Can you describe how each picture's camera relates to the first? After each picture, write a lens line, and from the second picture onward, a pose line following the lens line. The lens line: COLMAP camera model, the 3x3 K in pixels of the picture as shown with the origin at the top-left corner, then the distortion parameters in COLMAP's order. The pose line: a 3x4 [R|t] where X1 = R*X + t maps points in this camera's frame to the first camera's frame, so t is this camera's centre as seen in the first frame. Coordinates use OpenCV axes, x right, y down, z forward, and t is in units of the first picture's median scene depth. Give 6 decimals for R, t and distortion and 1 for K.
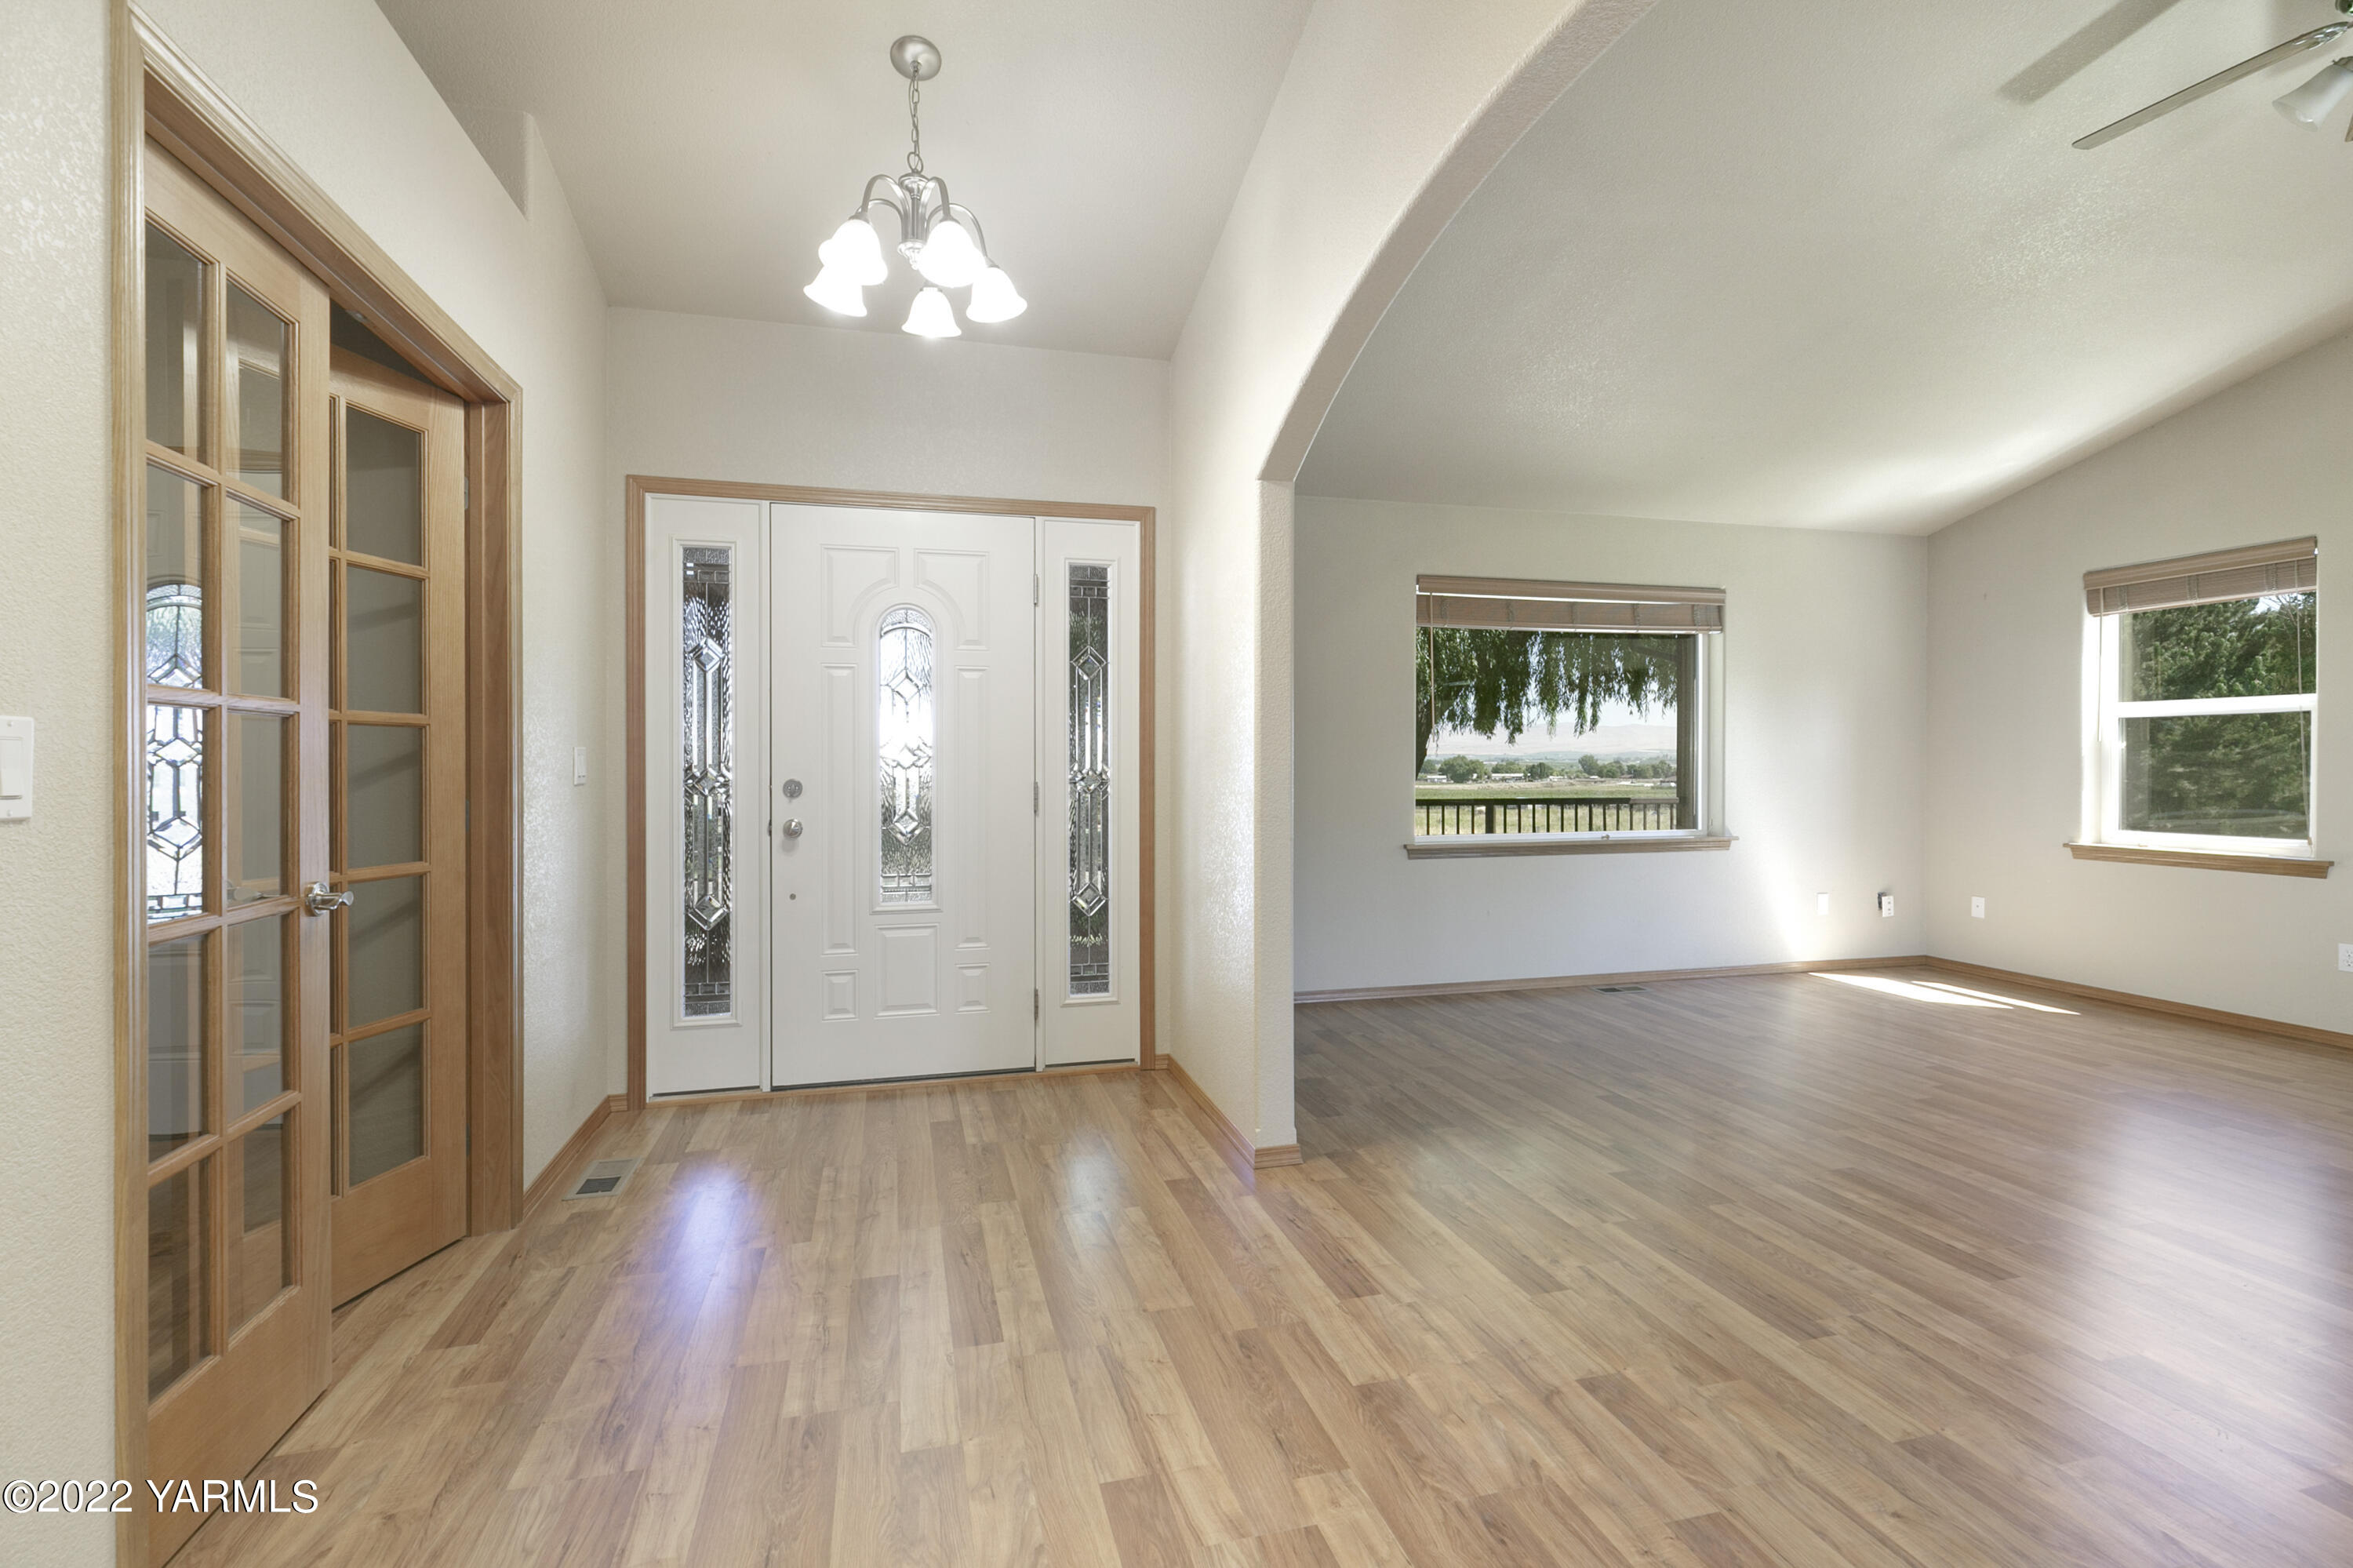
lens RADIAL K [[1093.0, 0, 1156.4], [0, 1093.0, 769.5], [0, 0, 1]] dist [0.000247, 0.000434]
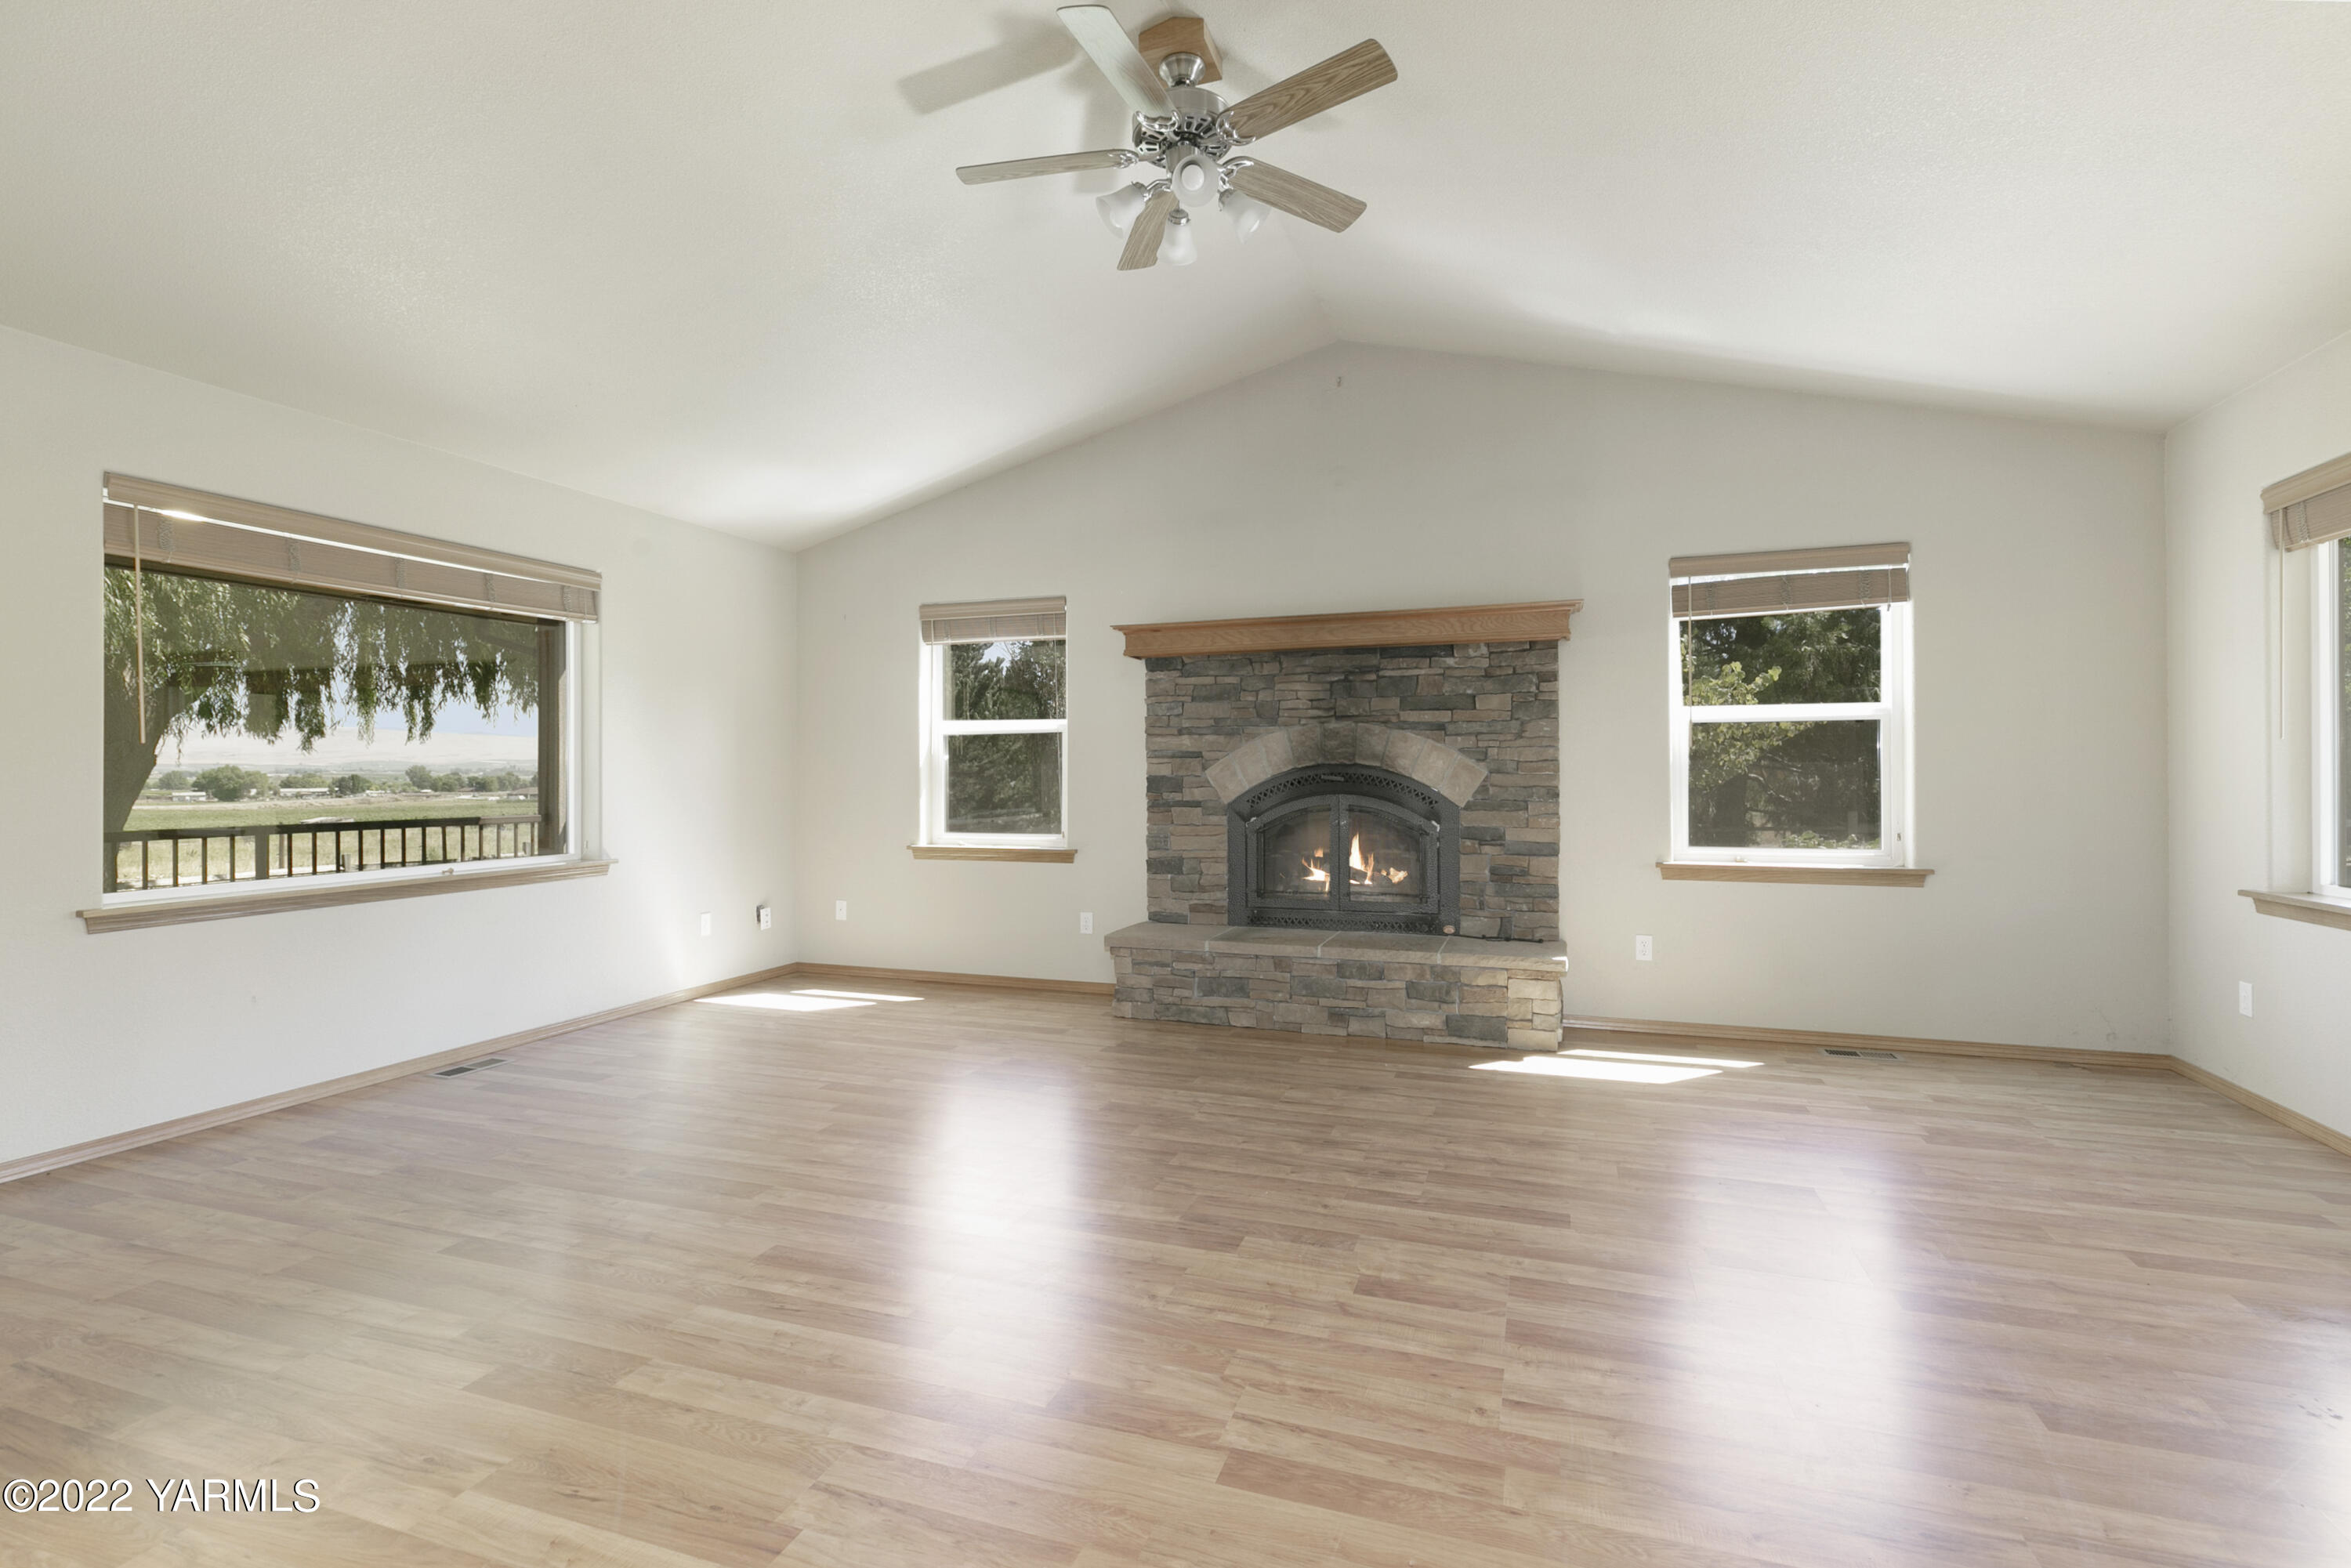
lens RADIAL K [[1092.0, 0, 1185.7], [0, 1092.0, 772.5], [0, 0, 1]] dist [0.000247, 0.000434]
pose [[0.549864, -0.000676, 0.835254, 0.060604], [0.007093, 0.999967, -0.003860, -0.000919], [-0.835224, 0.008047, 0.549851, 0.158729]]
